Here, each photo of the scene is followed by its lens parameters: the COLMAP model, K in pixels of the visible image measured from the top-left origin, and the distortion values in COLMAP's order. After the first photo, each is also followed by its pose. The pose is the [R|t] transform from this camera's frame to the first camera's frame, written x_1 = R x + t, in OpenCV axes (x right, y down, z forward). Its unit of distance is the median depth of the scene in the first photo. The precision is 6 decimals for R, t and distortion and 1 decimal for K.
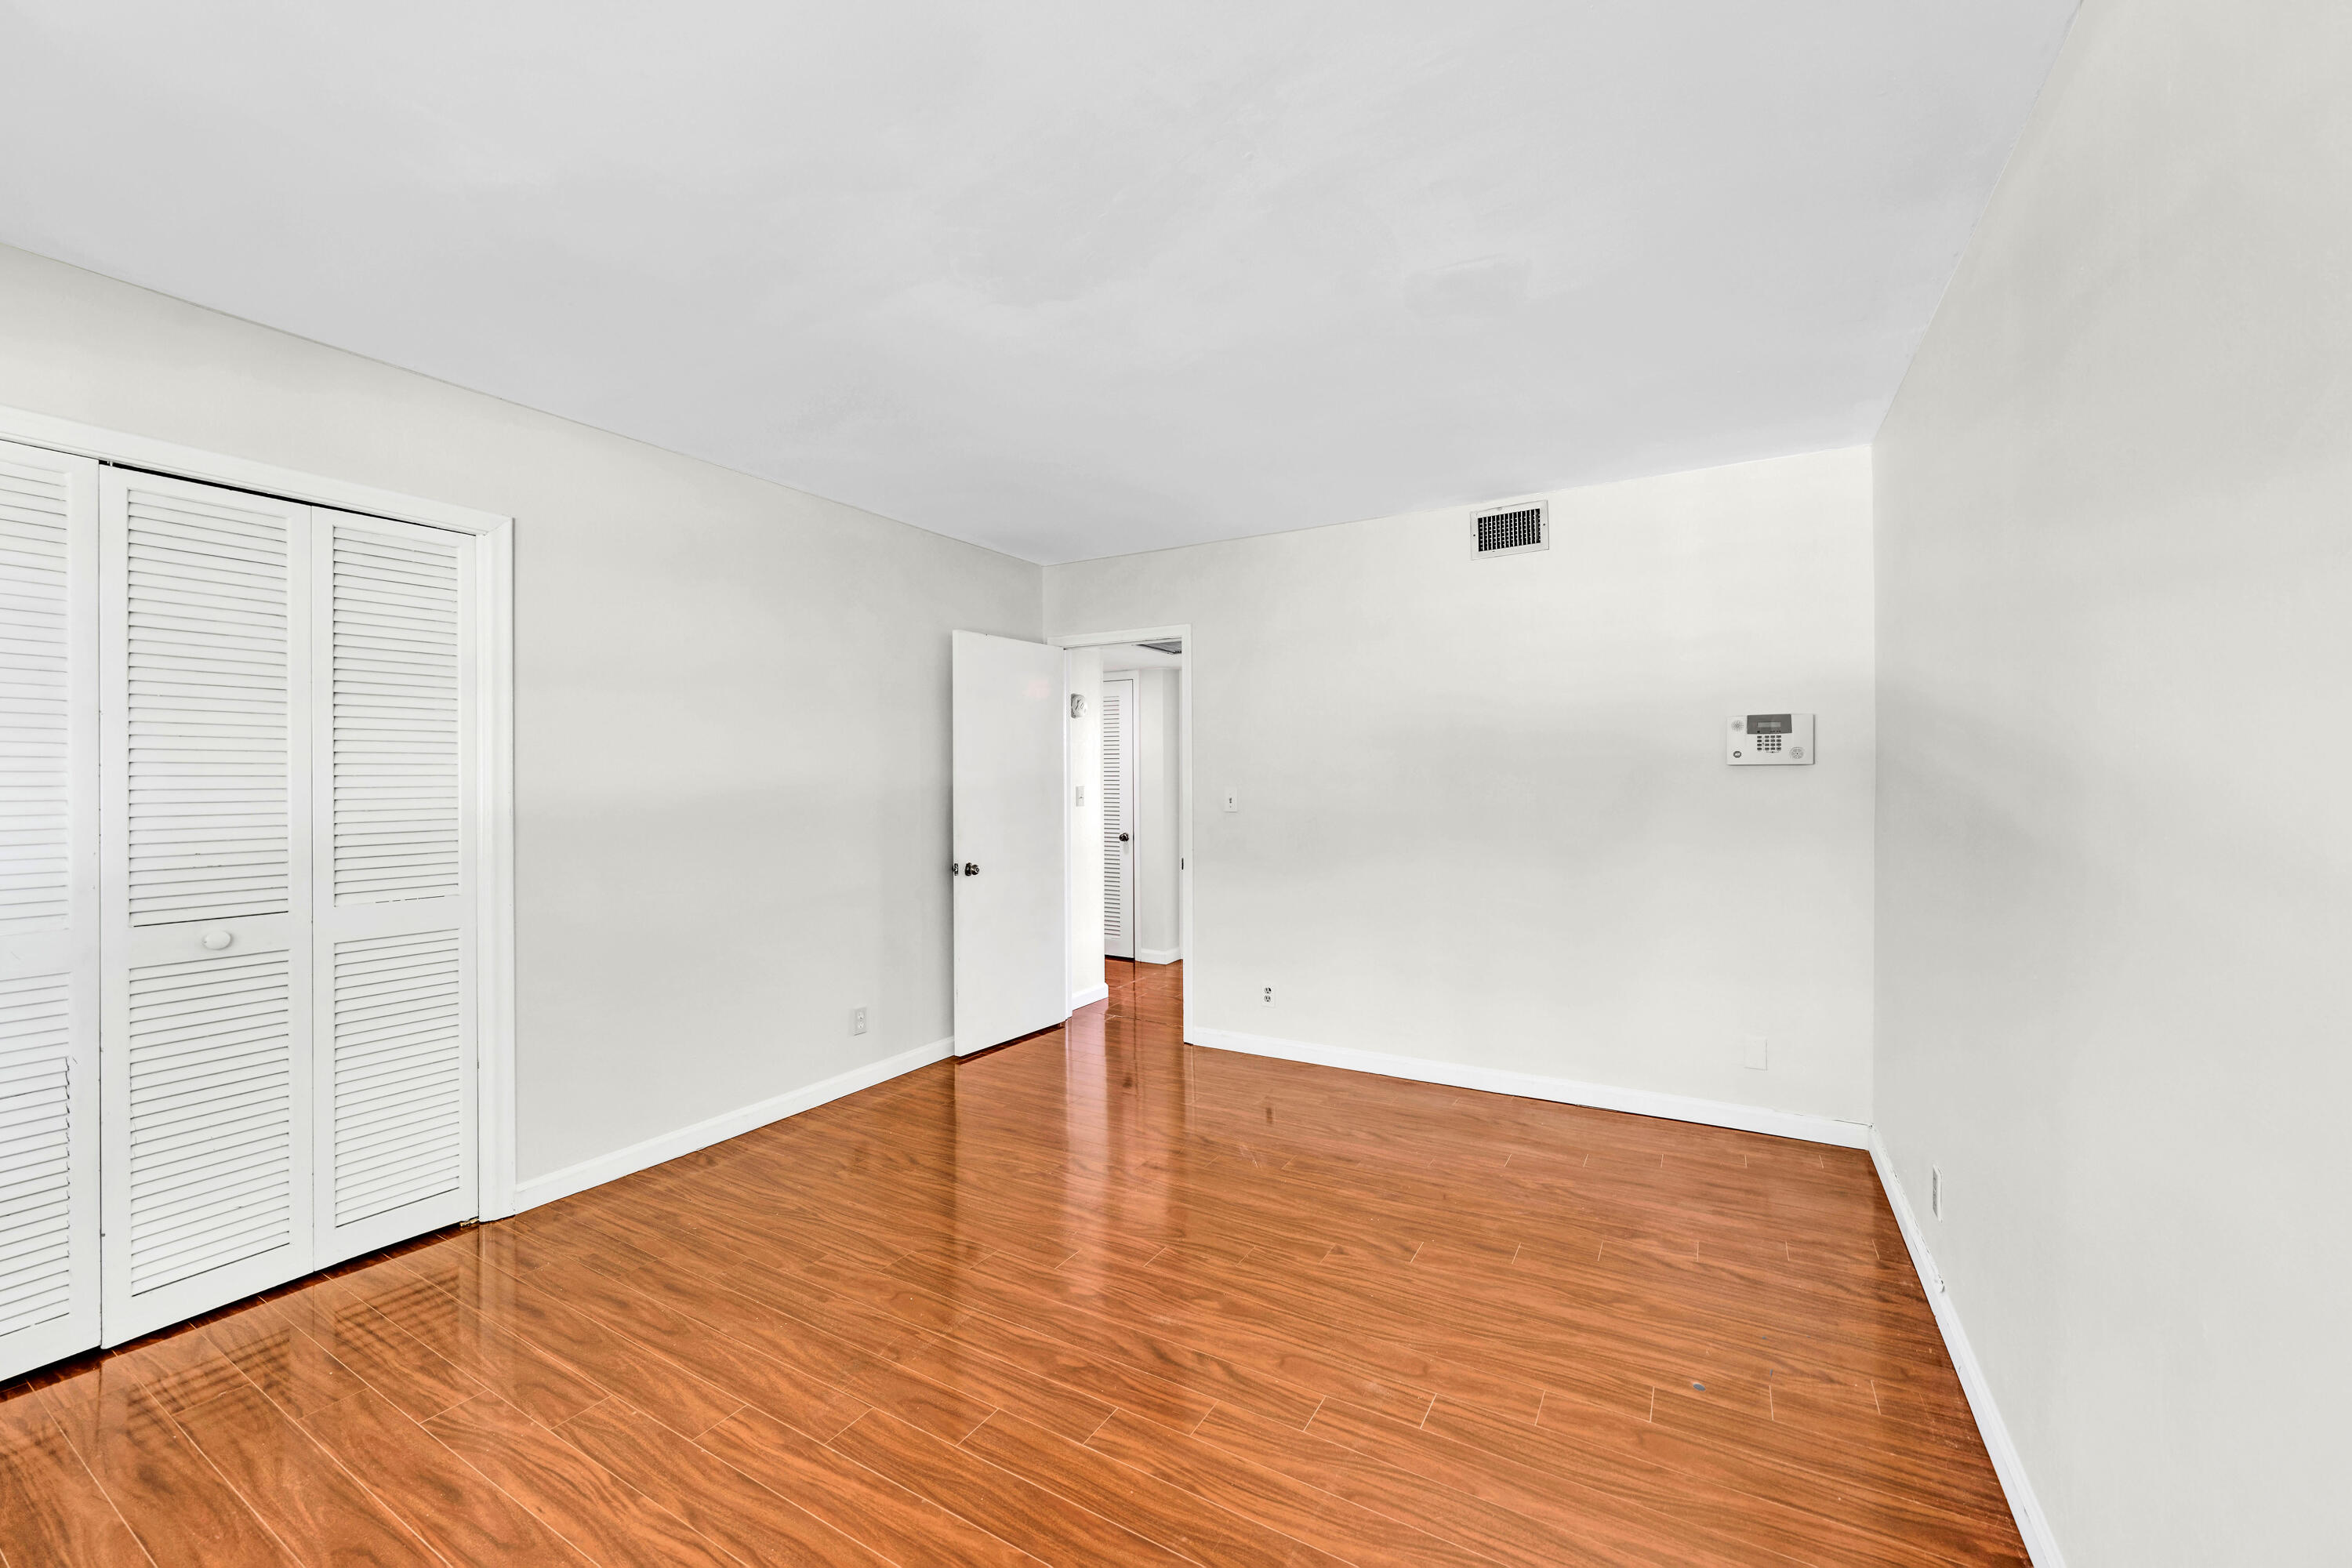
lens RADIAL K [[928.6, 0, 1168.4], [0, 928.6, 779.4], [0, 0, 1]] dist [-0.007026, -0.000432]
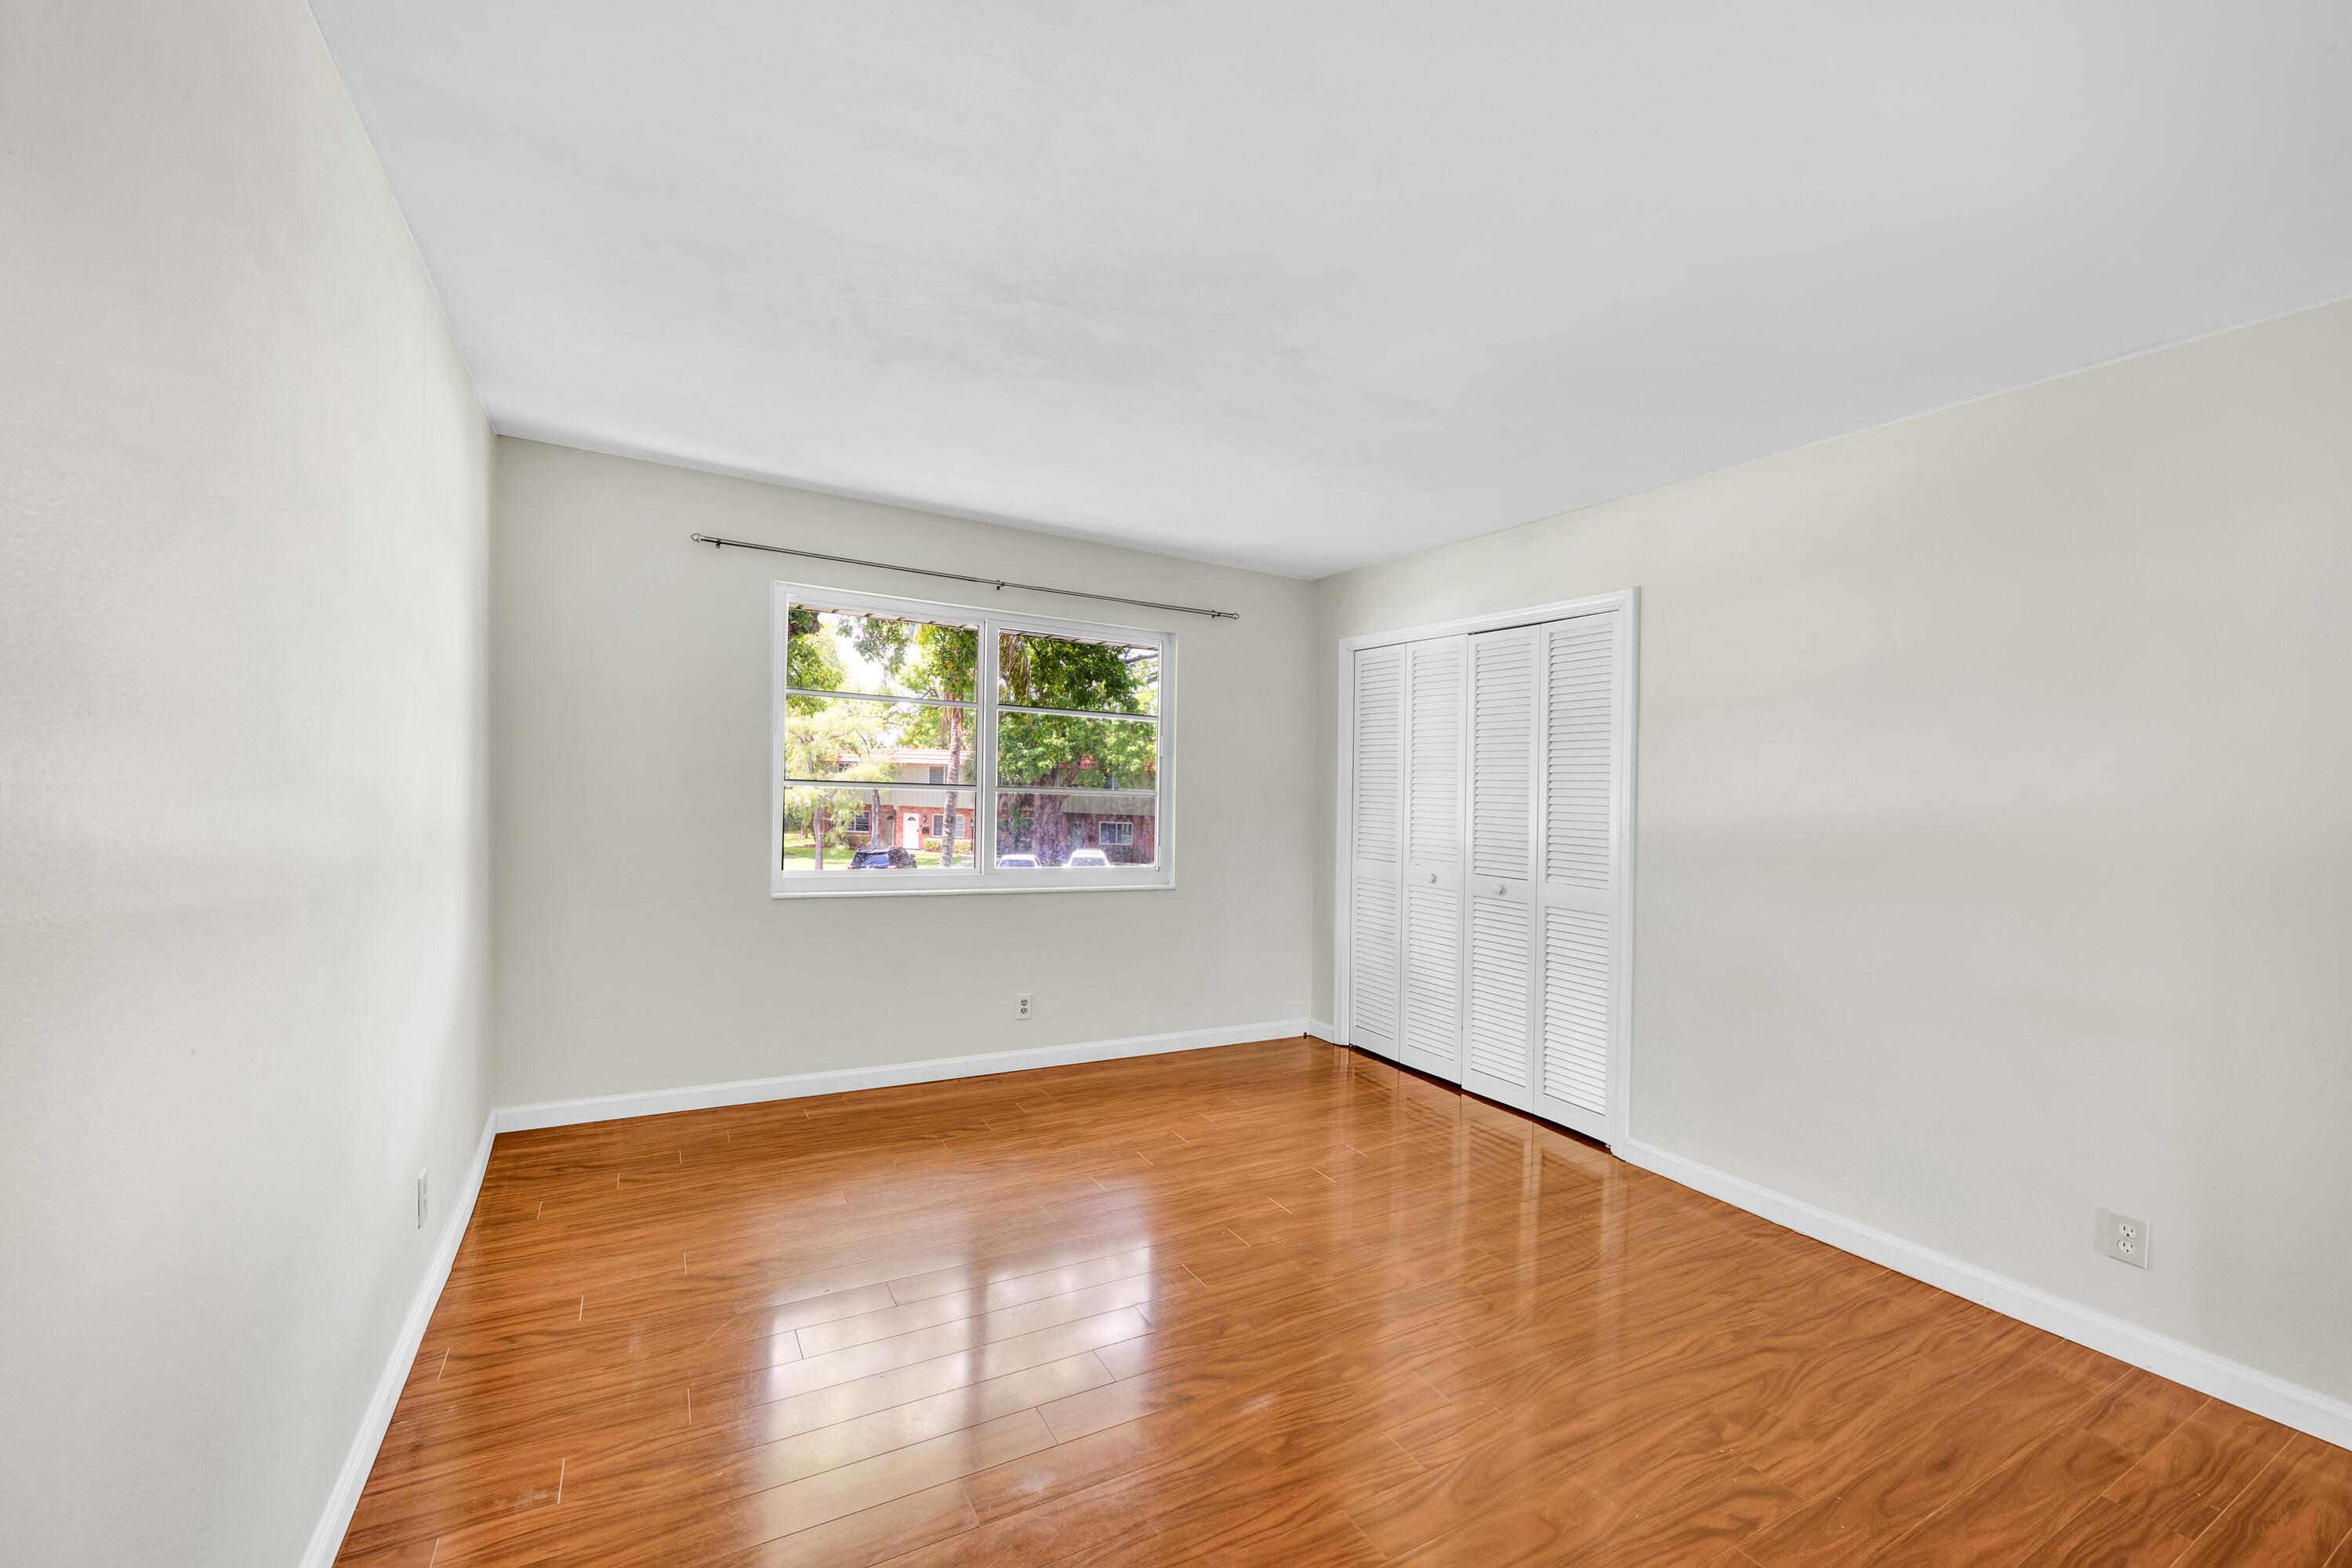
lens RADIAL K [[928.6, 0, 1168.4], [0, 928.6, 779.4], [0, 0, 1]] dist [-0.007026, -0.000432]
pose [[-0.505185, -0.017231, -0.862839, 0.620355], [-0.029668, 0.999556, -0.002591, -0.007800], [0.862501, 0.024290, -0.505472, 1.029703]]
